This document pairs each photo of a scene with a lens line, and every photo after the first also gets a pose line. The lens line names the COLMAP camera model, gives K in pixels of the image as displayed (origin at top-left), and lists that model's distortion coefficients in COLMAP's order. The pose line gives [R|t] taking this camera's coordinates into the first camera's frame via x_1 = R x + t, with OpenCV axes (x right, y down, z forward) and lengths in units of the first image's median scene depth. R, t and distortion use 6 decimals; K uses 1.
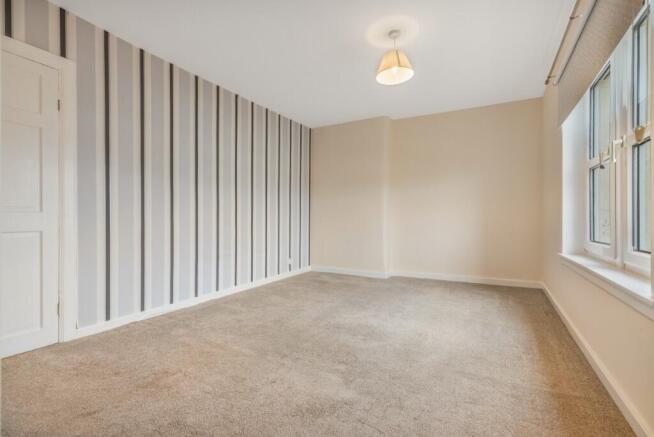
lens RADIAL K [[319.8, 0, 329.2], [0, 319.8, 220.3], [0, 0, 1]] dist [0.002641, 0.000177]
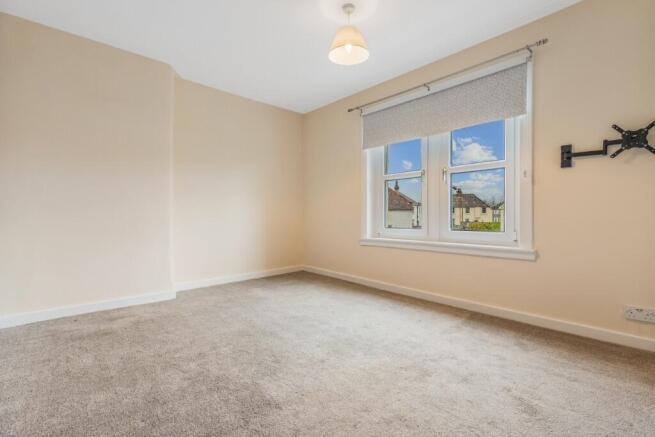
lens RADIAL K [[320.3, 0, 329.7], [0, 320.3, 220.3], [0, 0, 1]] dist [0.002641, 0.000177]
pose [[0.269779, -0.022480, 0.962660, -0.688303], [0.009934, 0.999739, 0.020561, -0.003707], [-0.962871, 0.004016, 0.269932, 0.805226]]
